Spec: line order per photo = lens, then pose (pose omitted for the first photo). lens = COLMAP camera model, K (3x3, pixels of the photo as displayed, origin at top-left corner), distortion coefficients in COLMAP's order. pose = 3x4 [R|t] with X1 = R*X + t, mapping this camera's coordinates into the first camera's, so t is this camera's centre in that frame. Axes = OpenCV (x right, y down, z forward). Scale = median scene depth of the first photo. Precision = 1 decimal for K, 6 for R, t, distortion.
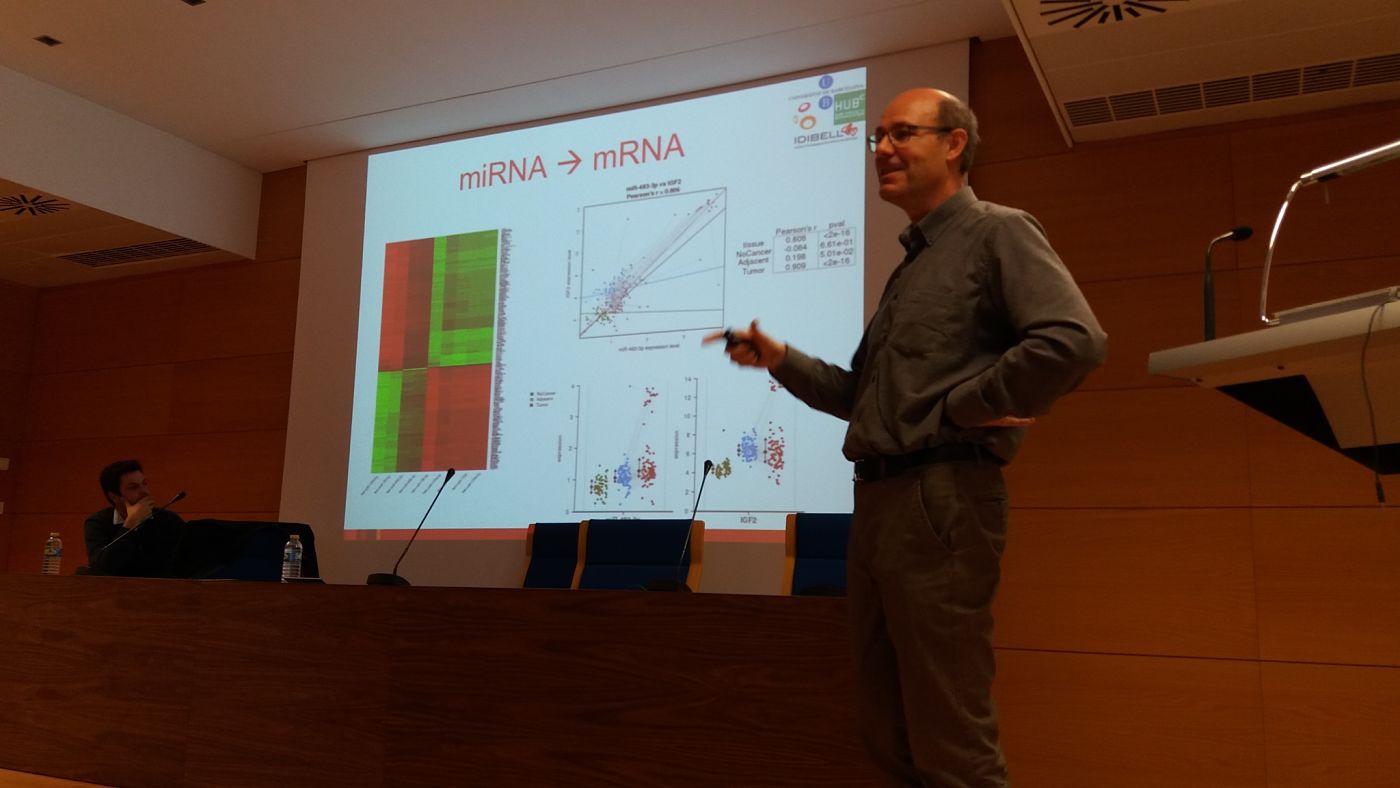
lens RADIAL K [[1142.3, 0, 702.3], [0, 1142.3, 393.0], [0, 0, 1]] dist [0.026139, -0.009941]
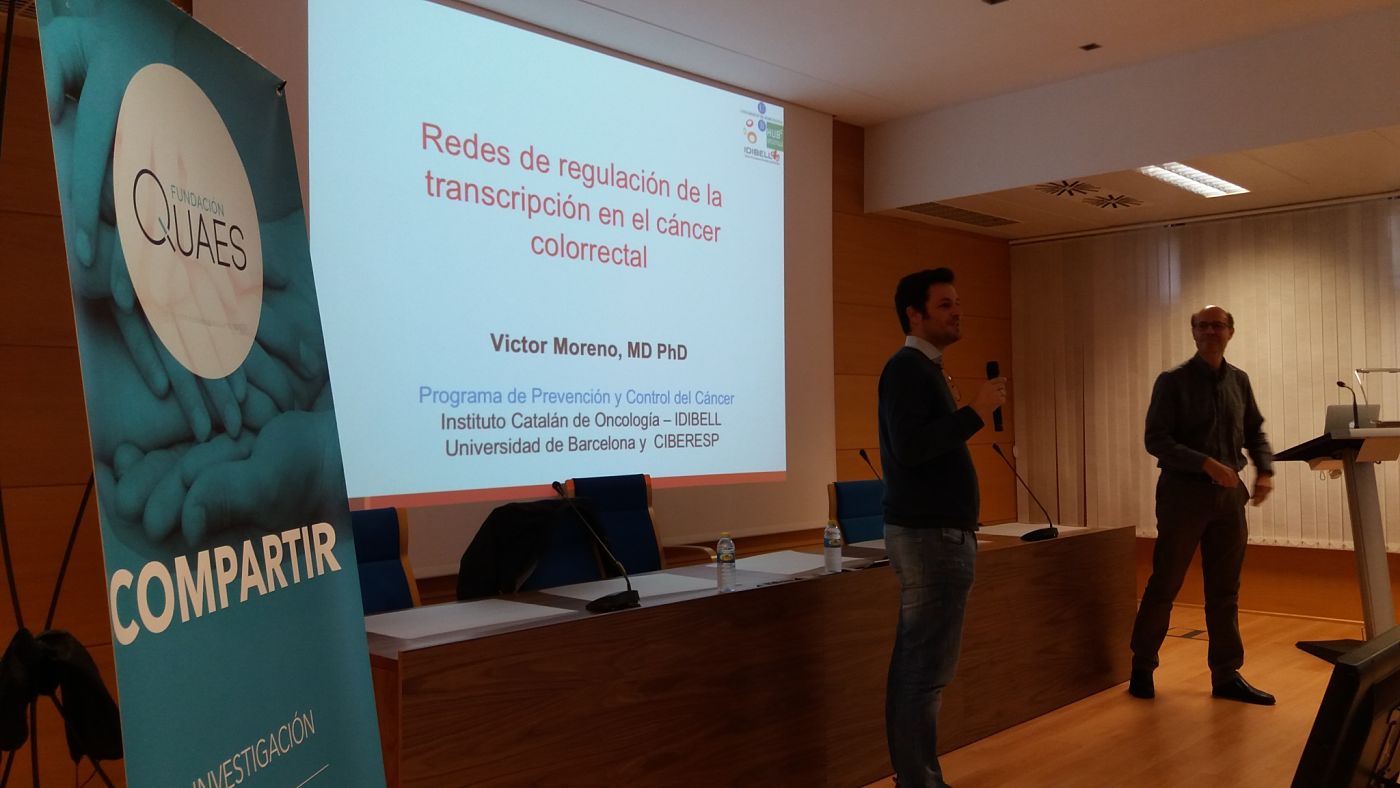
lens RADIAL K [[1142.3, 0, 704.2], [0, 1142.3, 394.5], [0, 0, 1]] dist [0.026139, -0.009941]
pose [[0.302307, 0.002447, 0.953207, -1.077898], [-0.128449, 0.990980, 0.038193, -0.008408], [-0.944516, -0.133984, 0.299895, 0.657554]]
